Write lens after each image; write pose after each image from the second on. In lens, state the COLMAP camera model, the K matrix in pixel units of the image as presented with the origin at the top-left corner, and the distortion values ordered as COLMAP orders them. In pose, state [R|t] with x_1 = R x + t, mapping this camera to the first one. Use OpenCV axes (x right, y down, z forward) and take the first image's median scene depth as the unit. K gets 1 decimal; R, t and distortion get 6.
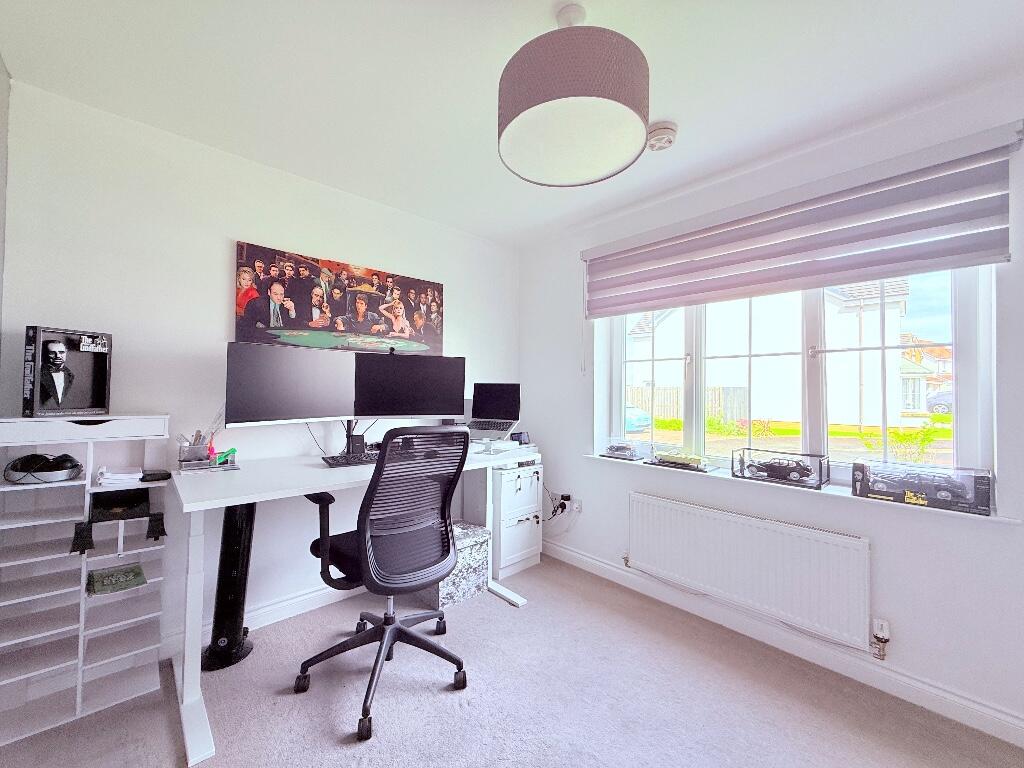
lens RADIAL K [[406.3, 0, 512.0], [0, 406.3, 384.0], [0, 0, 1]] dist [0.002543, 0.000368]
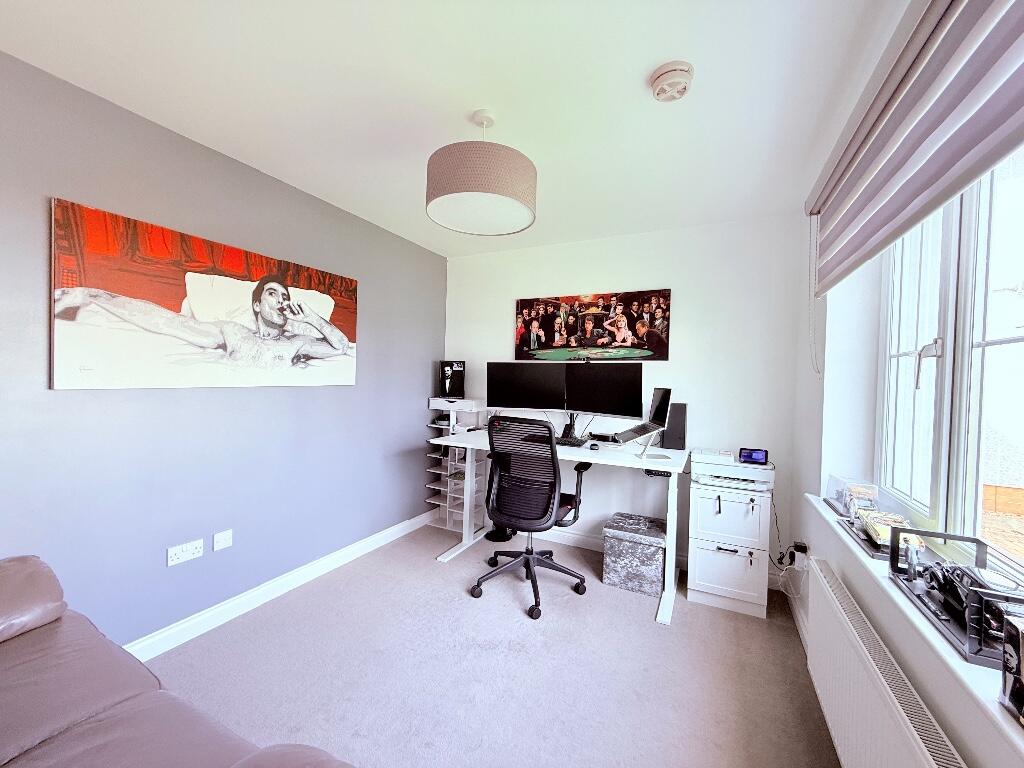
lens RADIAL K [[406.3, 0, 512.0], [0, 406.3, 384.0], [0, 0, 1]] dist [0.002543, 0.000368]
pose [[0.367149, 0.011586, -0.930090, 0.735970], [-0.008978, 0.999920, 0.008912, -0.016447], [0.930119, 0.005078, 0.367224, 0.307490]]
